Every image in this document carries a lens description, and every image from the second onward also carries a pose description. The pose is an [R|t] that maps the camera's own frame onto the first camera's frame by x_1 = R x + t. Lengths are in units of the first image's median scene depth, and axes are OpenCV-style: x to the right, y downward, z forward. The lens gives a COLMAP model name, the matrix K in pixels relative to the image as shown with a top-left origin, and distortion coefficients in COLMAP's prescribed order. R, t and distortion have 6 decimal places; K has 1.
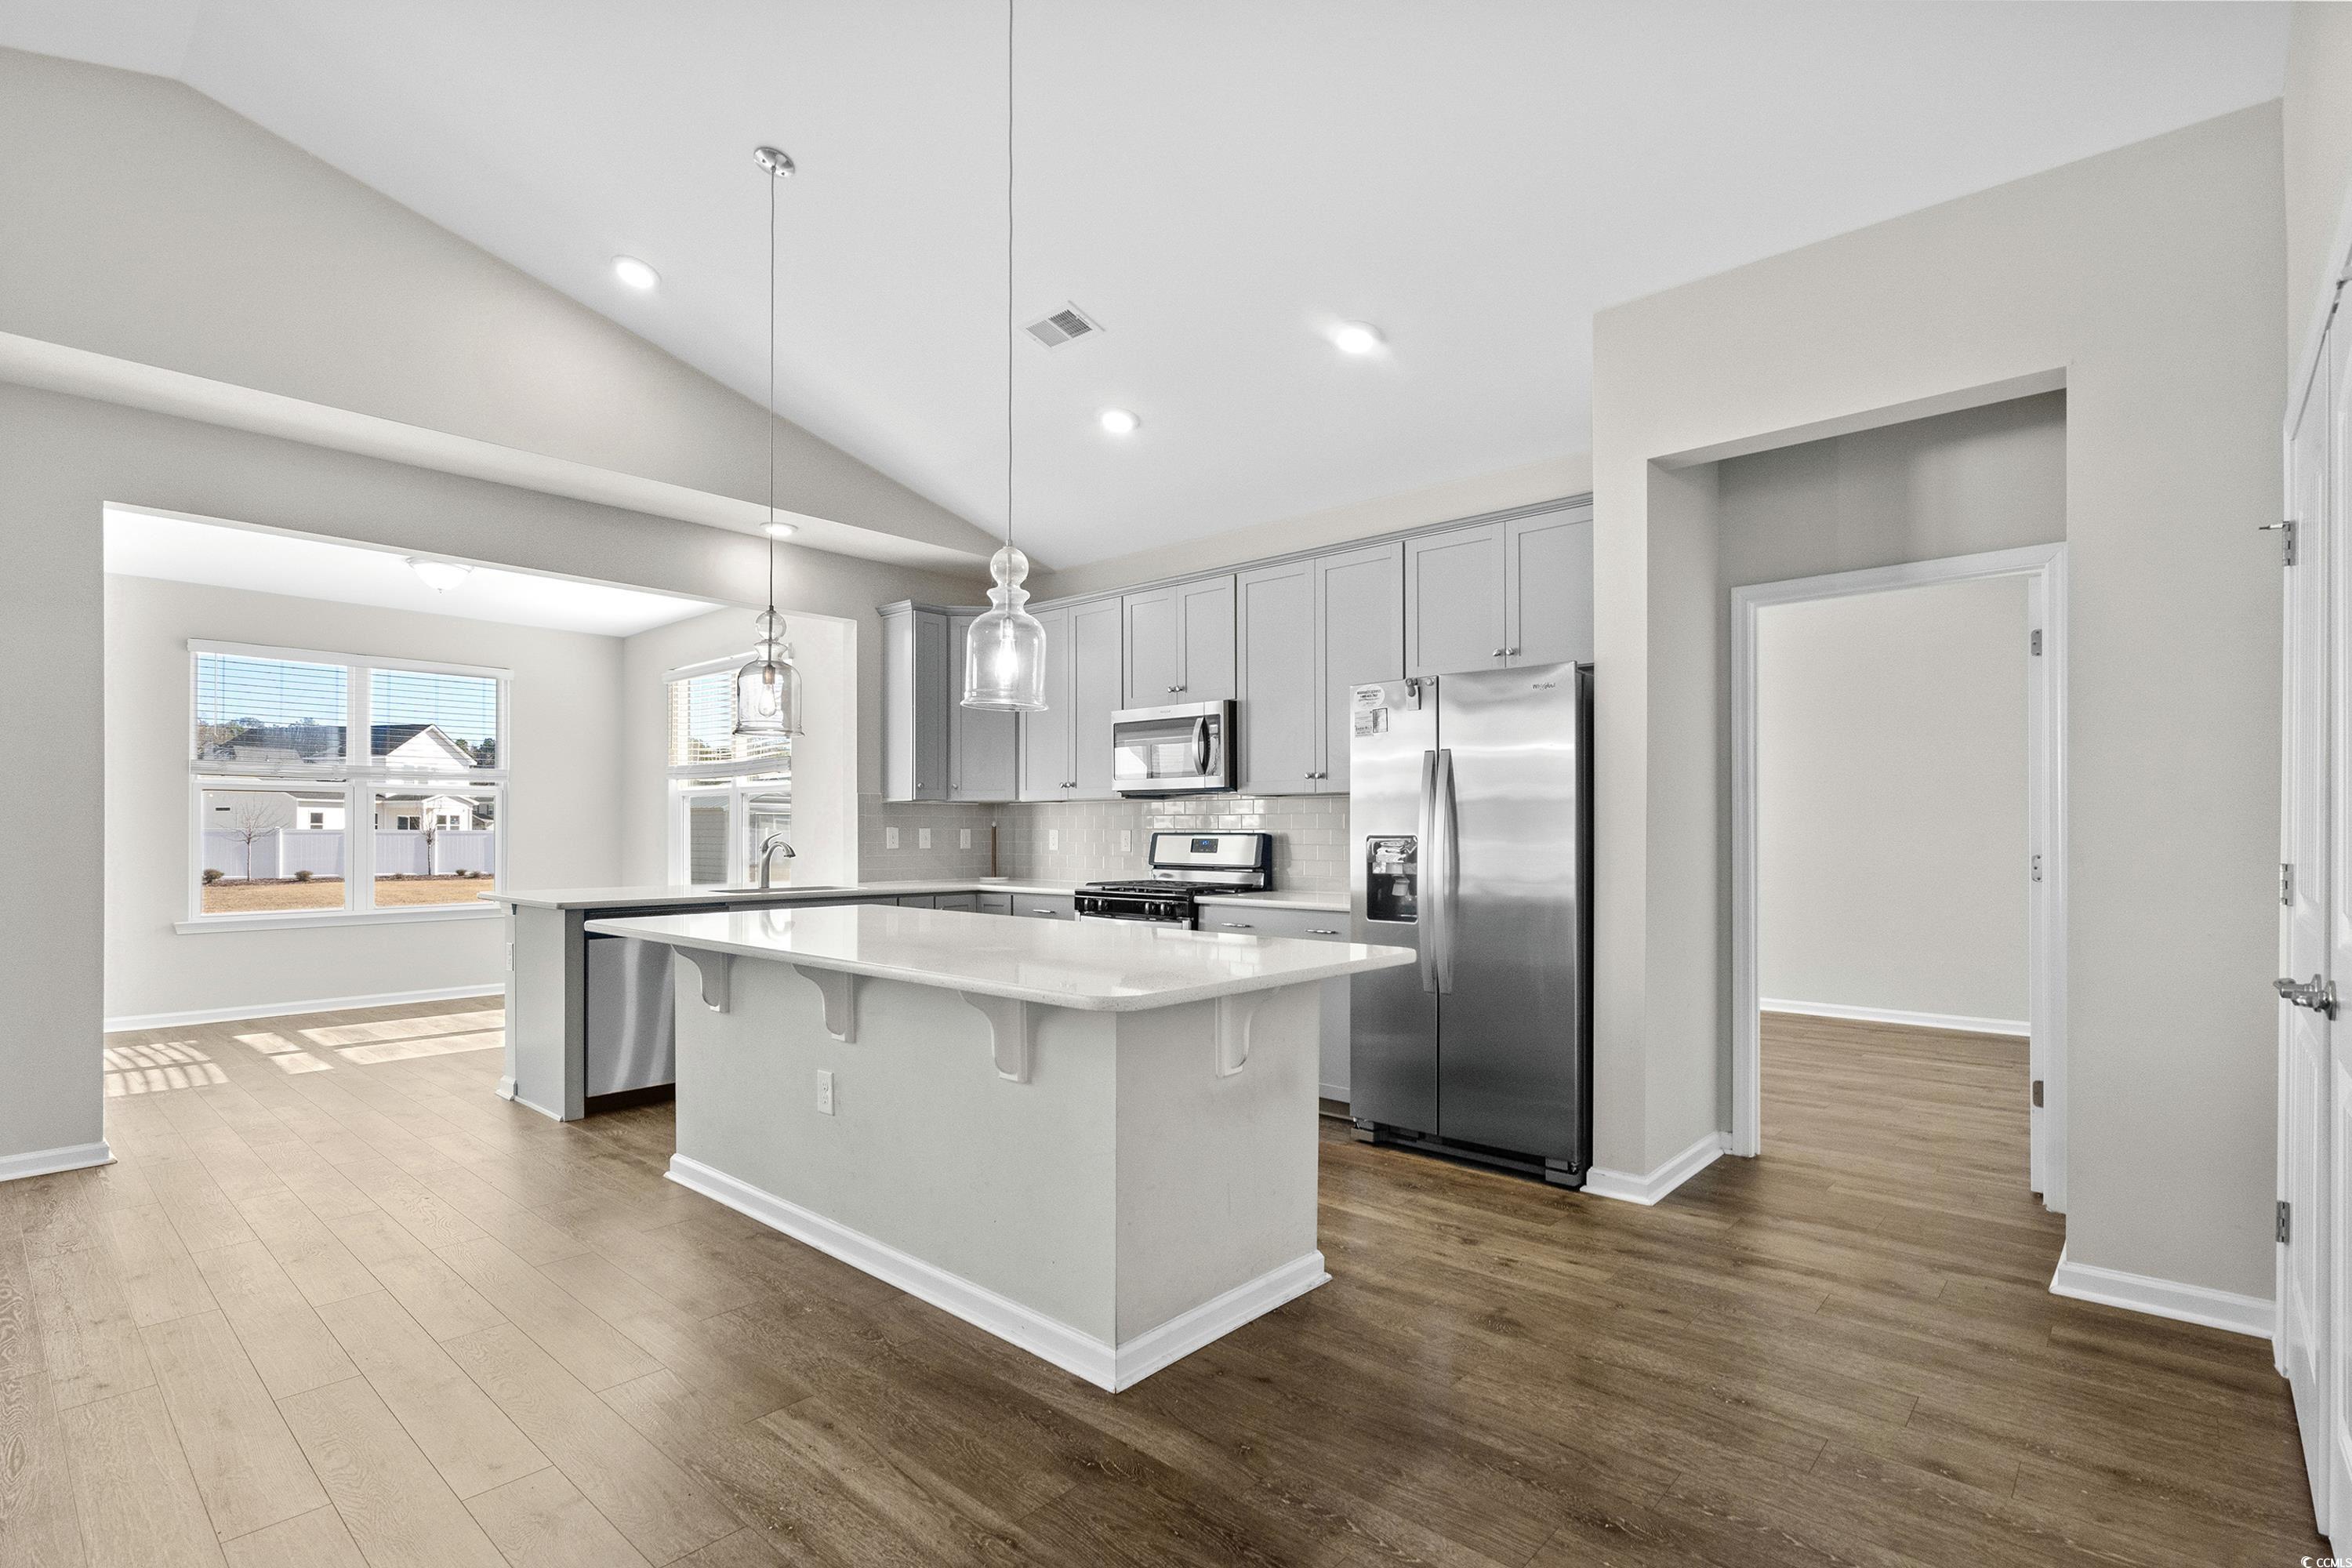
lens RADIAL K [[1123.5, 0, 1165.9], [0, 1123.5, 824.9], [0, 0, 1]] dist [0.001468, 0.000462]
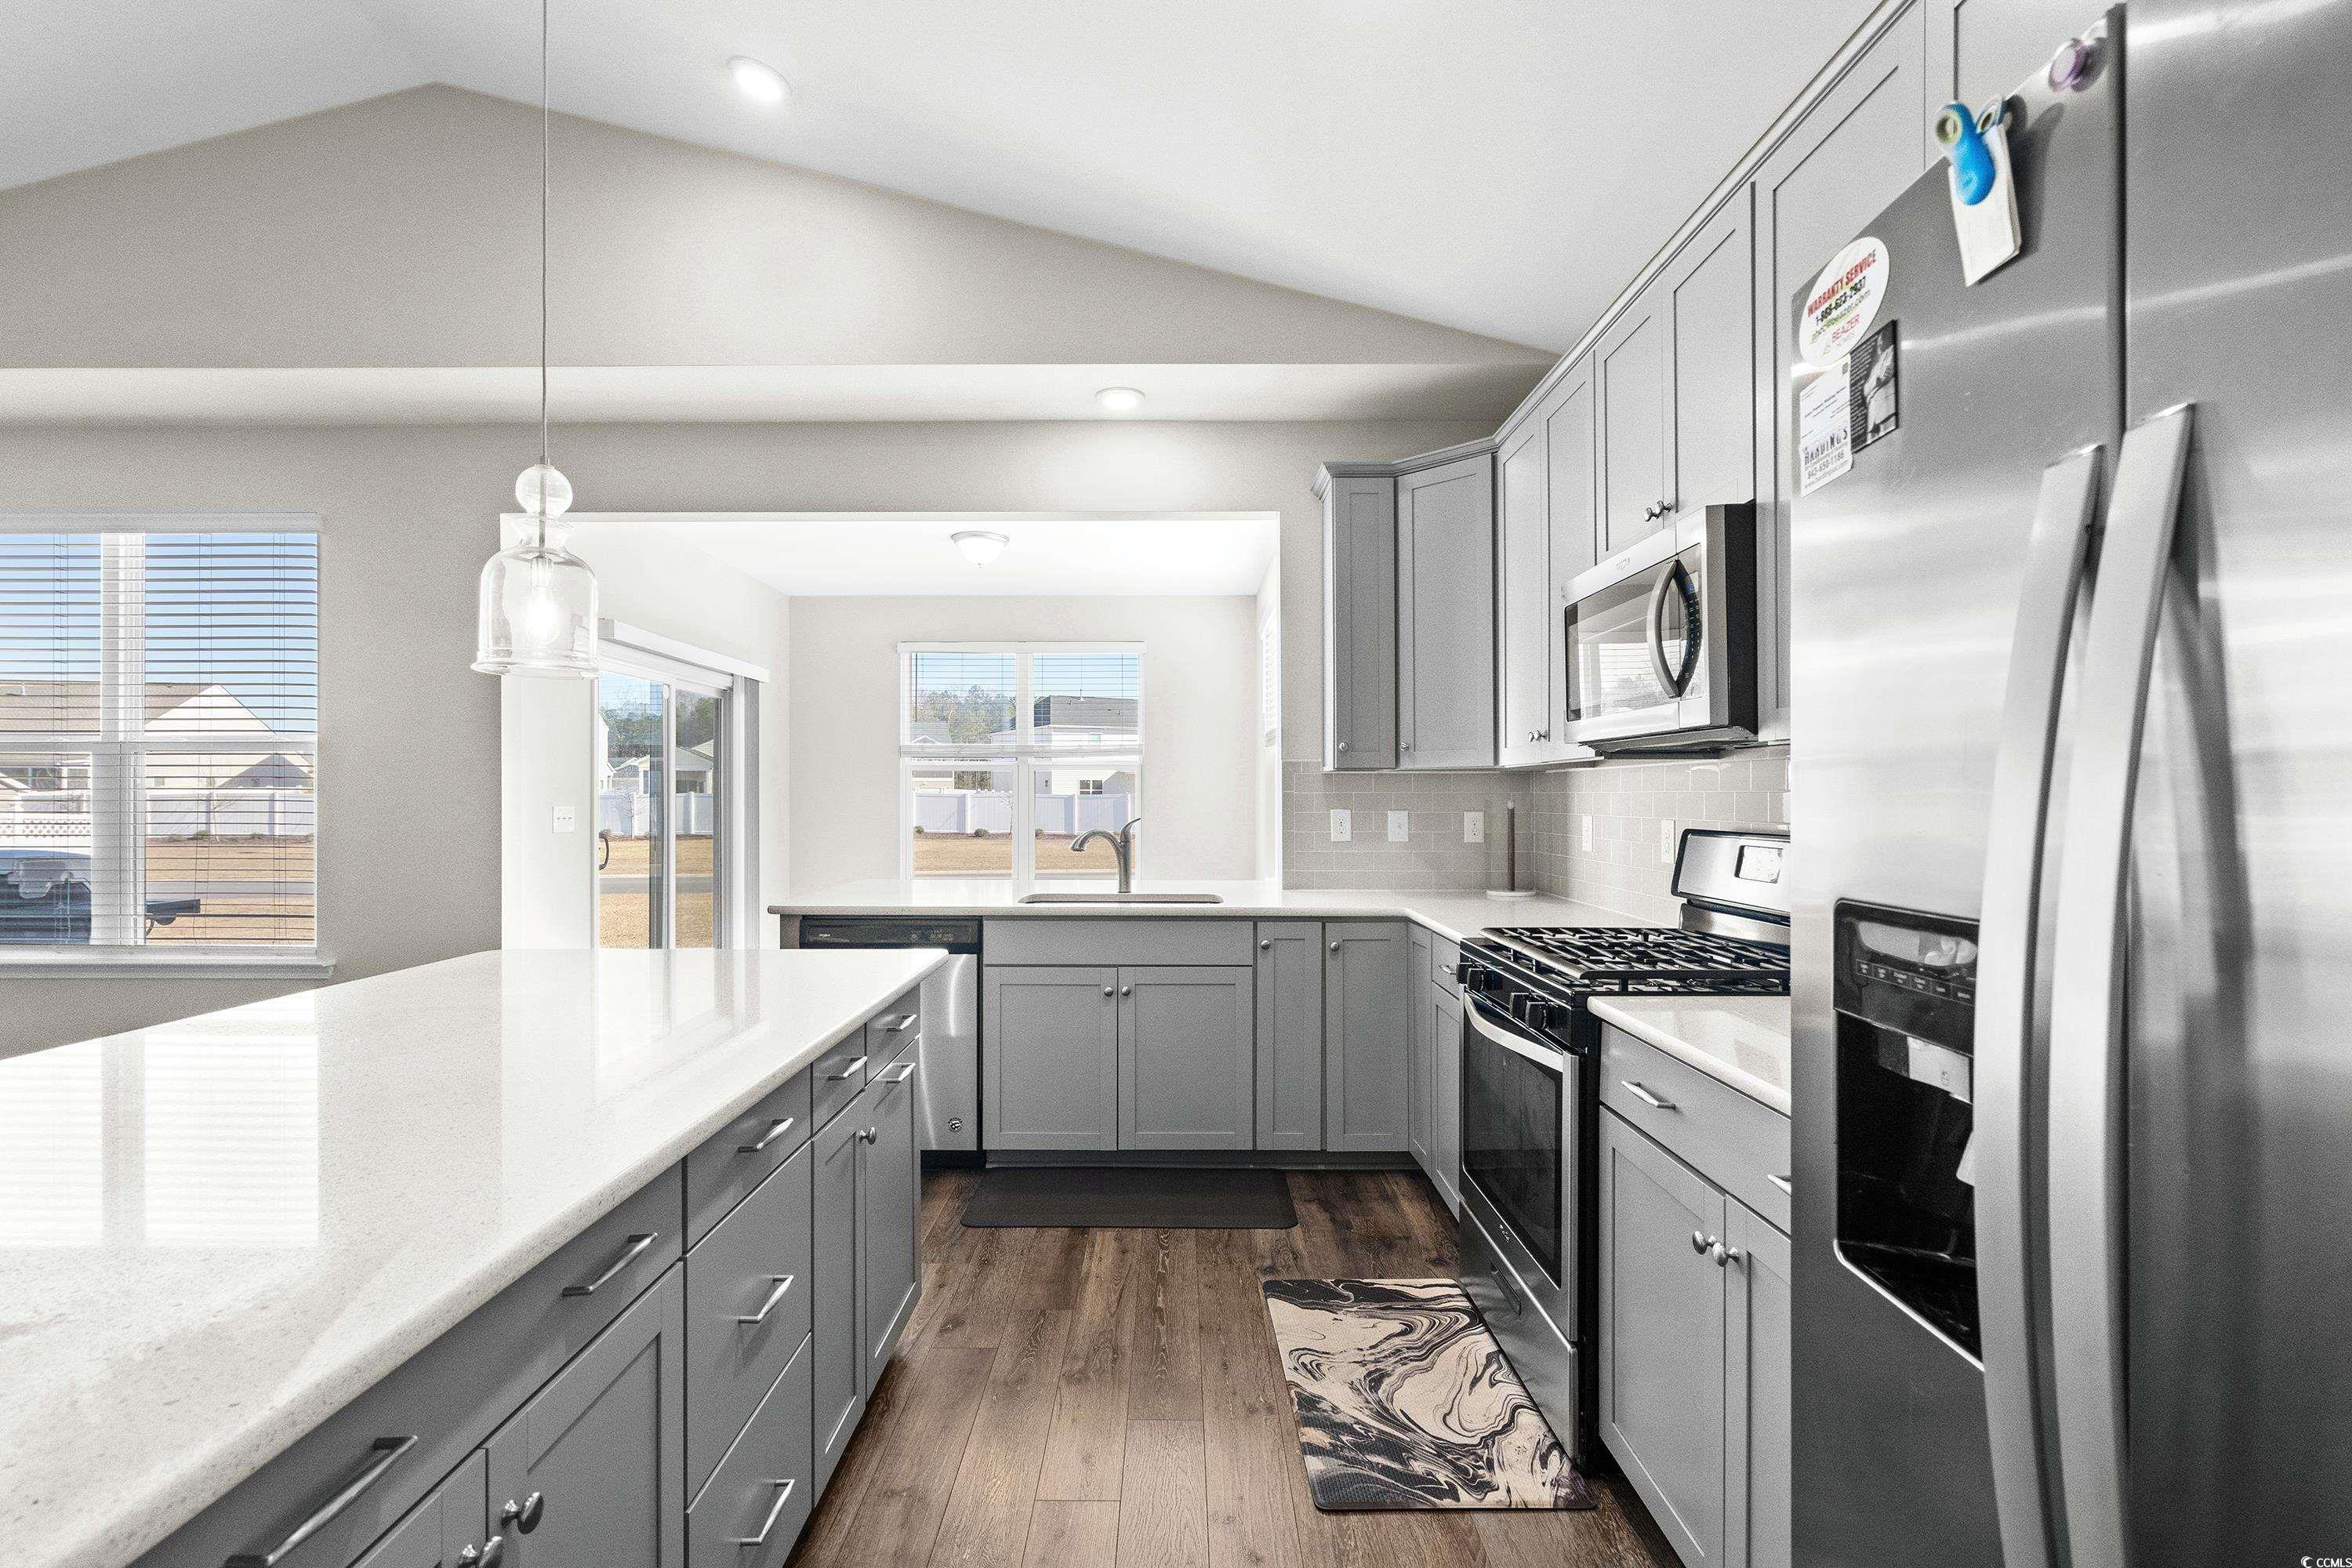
lens RADIAL K [[1068.3, 0, 1165.2], [0, 1068.3, 796.6], [0, 0, 1]] dist [0.000950, 0.000266]
pose [[0.660713, 0.002172, -0.750635, 0.231860], [0.001994, 0.999987, 0.004648, -0.012143], [0.750636, -0.004568, 0.660700, 0.678429]]
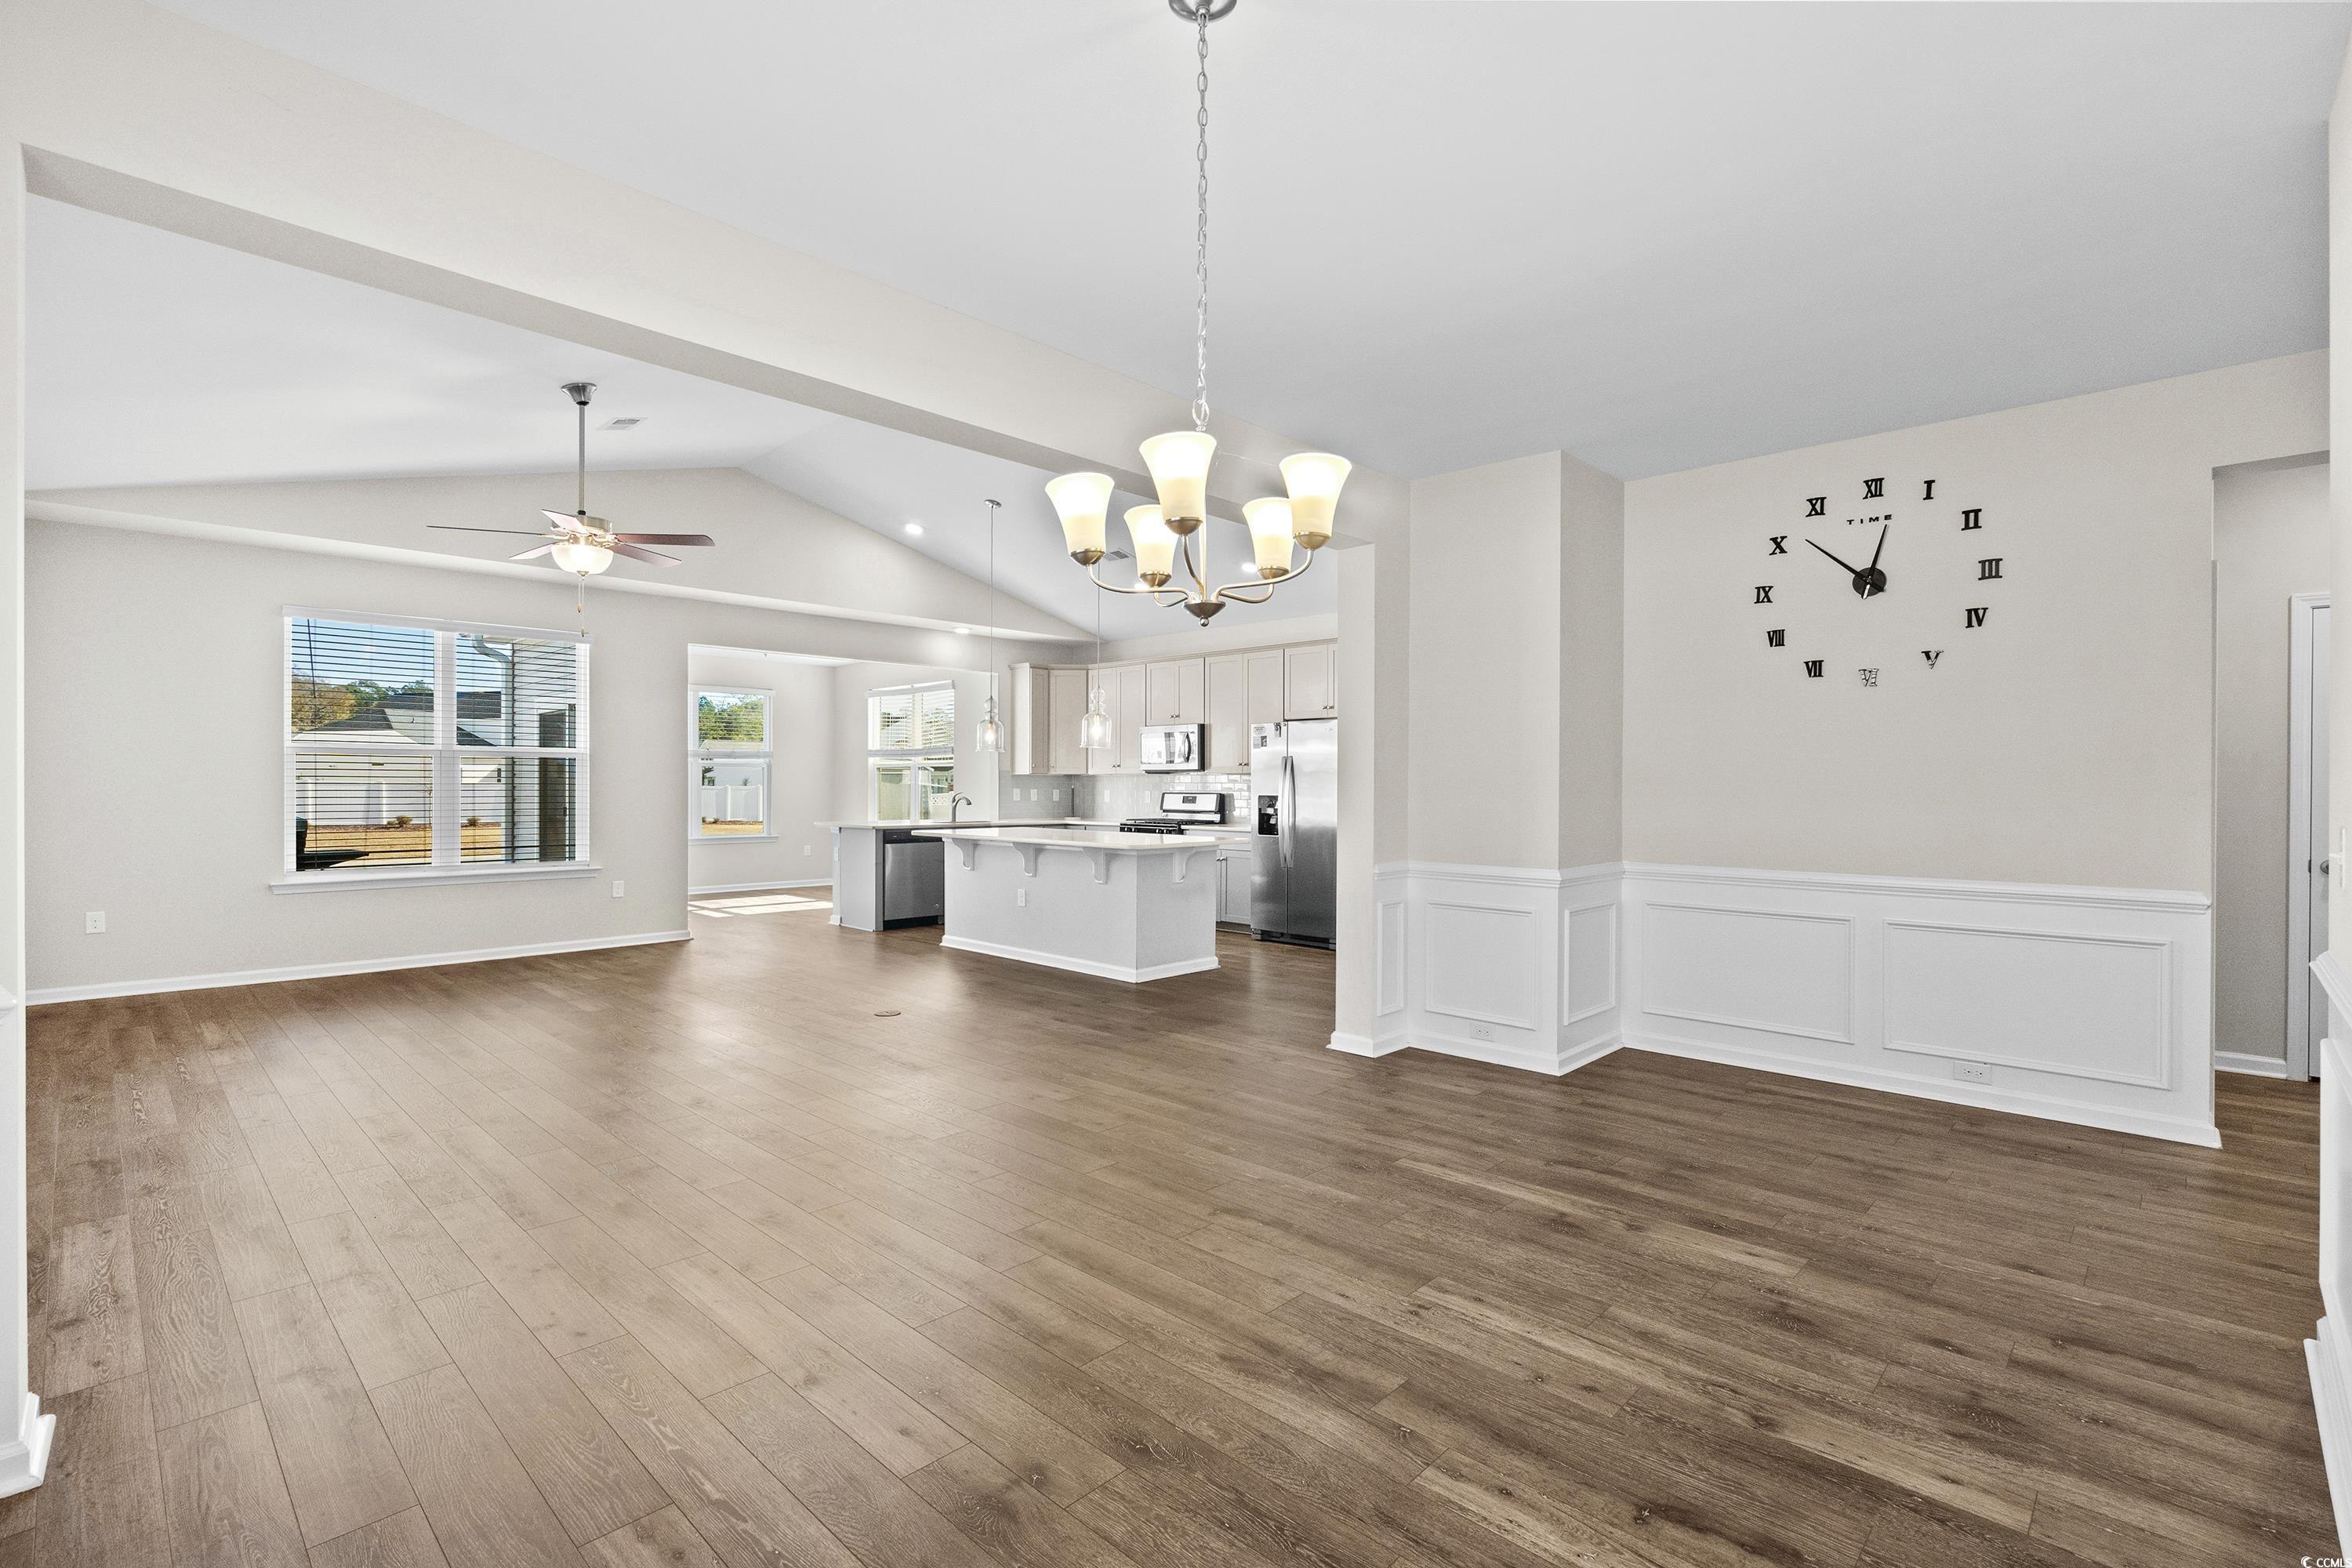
lens RADIAL K [[1067.8, 0, 1161.0], [0, 1067.8, 788.7], [0, 0, 1]] dist [0.000259, 0.000390]
pose [[0.999343, 0.004370, -0.035975, 0.061622], [-0.004067, 0.999956, 0.008488, -0.017664], [0.036011, -0.008336, 0.999317, -0.927536]]
